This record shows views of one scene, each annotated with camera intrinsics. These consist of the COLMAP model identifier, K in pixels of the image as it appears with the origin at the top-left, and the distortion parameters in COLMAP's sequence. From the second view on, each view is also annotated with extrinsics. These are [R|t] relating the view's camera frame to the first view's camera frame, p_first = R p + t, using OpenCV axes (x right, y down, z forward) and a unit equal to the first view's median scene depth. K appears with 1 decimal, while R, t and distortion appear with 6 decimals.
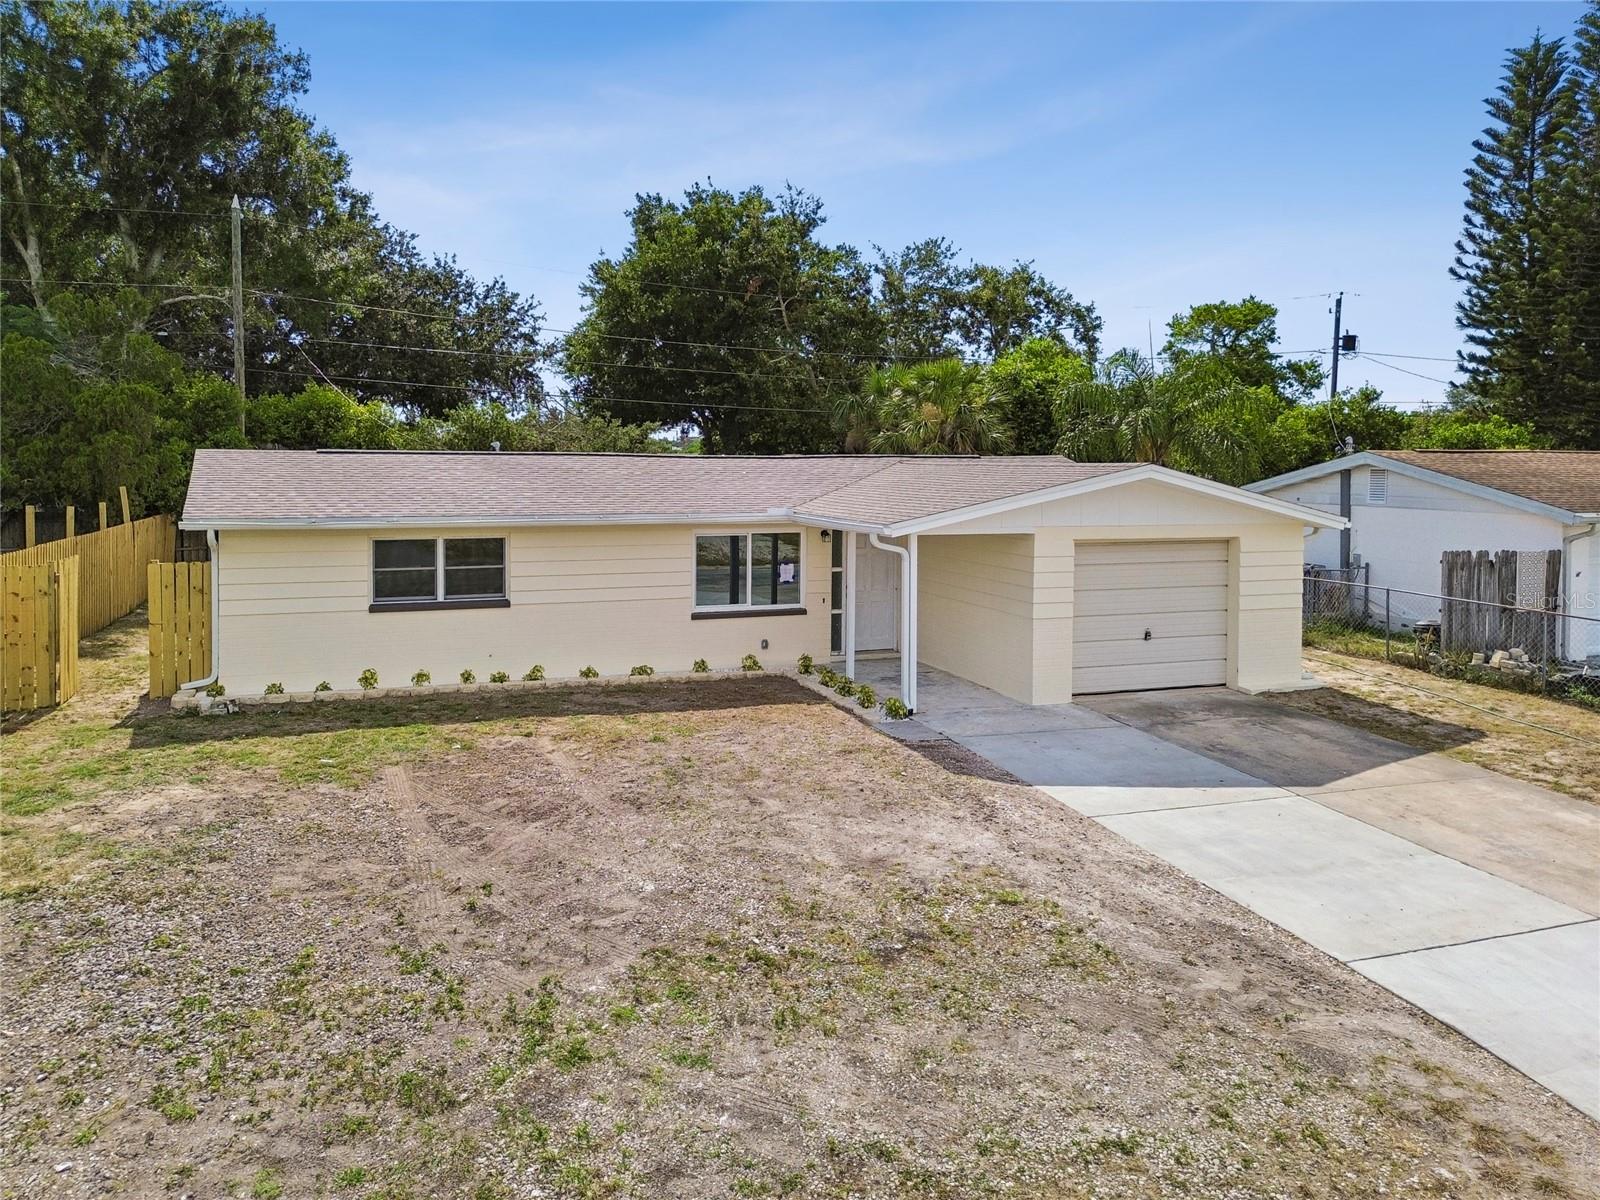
lens RADIAL K [[1179.7, 0, 795.0], [0, 1179.7, 483.8], [0, 0, 1]] dist [0.048784, -0.029638]
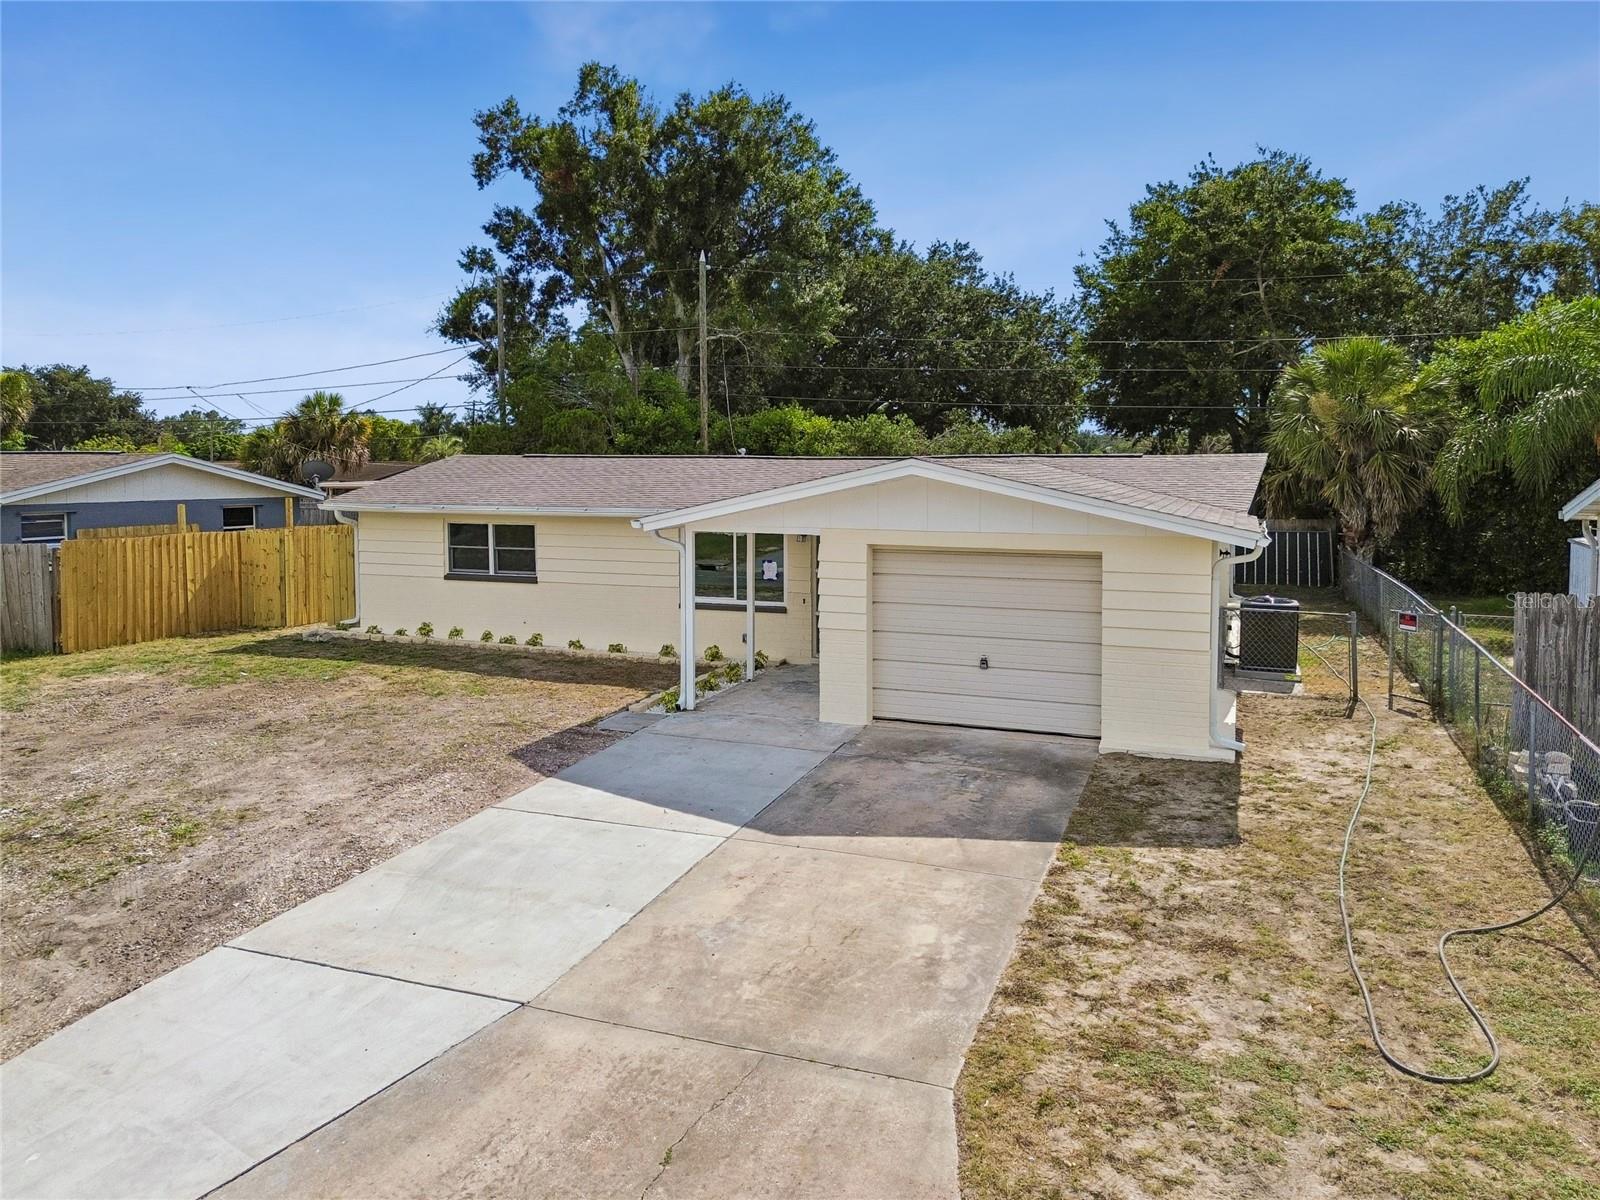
lens RADIAL K [[1156.9, 0, 798.0], [0, 1156.9, 535.8], [0, 0, 1]] dist [0.067318, -0.064461]
pose [[0.755406, 0.035299, -0.654305, 0.757535], [-0.014333, 0.999199, 0.037357, 0.009169], [0.655100, -0.018842, 0.755307, 0.305926]]
